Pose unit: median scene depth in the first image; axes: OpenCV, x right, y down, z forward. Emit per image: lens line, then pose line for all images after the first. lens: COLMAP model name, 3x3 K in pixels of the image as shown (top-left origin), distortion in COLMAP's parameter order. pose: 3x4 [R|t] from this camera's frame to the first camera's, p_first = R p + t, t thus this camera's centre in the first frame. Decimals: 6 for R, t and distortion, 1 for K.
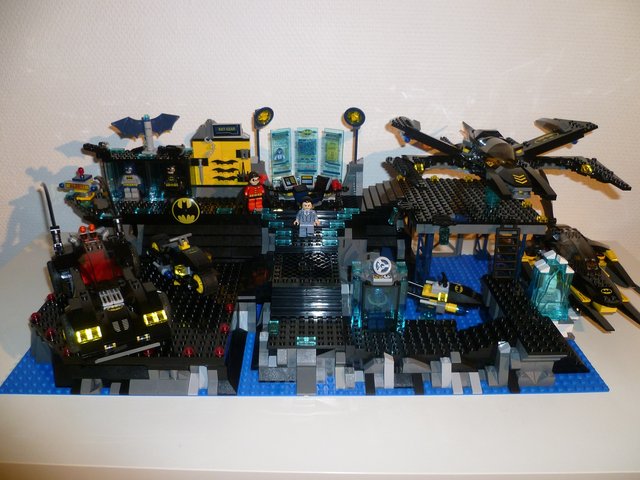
lens RADIAL K [[527.0, 0, 320.0], [0, 527.0, 240.0], [0, 0, 1]] dist [-0.066662, 0.005025]
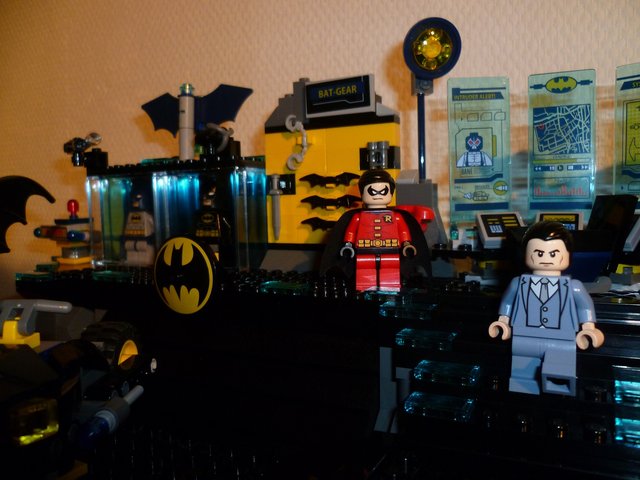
lens RADIAL K [[527.0, 0, 320.0], [0, 527.0, 240.0], [0, 0, 1]] dist [-0.066662, 0.005025]
pose [[0.880565, 0.003733, -0.473910, -0.003338], [-0.175455, 0.931484, -0.318673, 0.018511], [0.440250, 0.363763, 0.820888, 0.707733]]
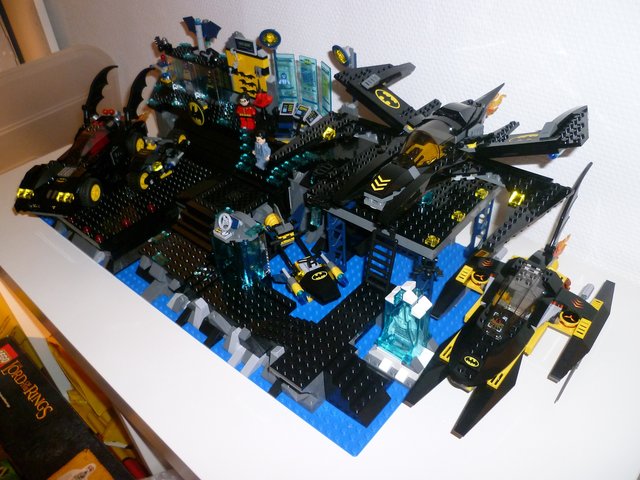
lens RADIAL K [[527.0, 0, 320.0], [0, 527.0, 240.0], [0, 0, 1]] dist [-0.066662, 0.005025]
pose [[0.745572, 0.383087, -0.545313, 0.637755], [-0.233356, 0.916535, 0.324820, -0.225416], [0.624233, -0.114925, 0.772739, 0.250927]]
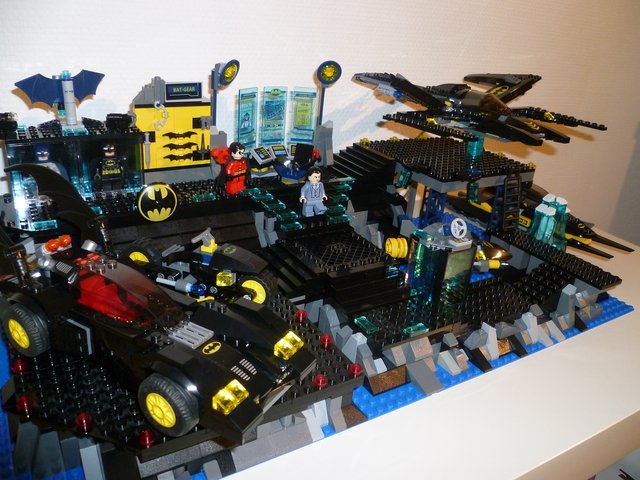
lens RADIAL K [[527.0, 0, 320.0], [0, 527.0, 240.0], [0, 0, 1]] dist [-0.066662, 0.005025]
pose [[0.863716, -0.154860, 0.479596, -0.397541], [0.149043, 0.987542, 0.050459, -0.008572], [-0.481435, 0.027898, 0.876037, 0.259848]]
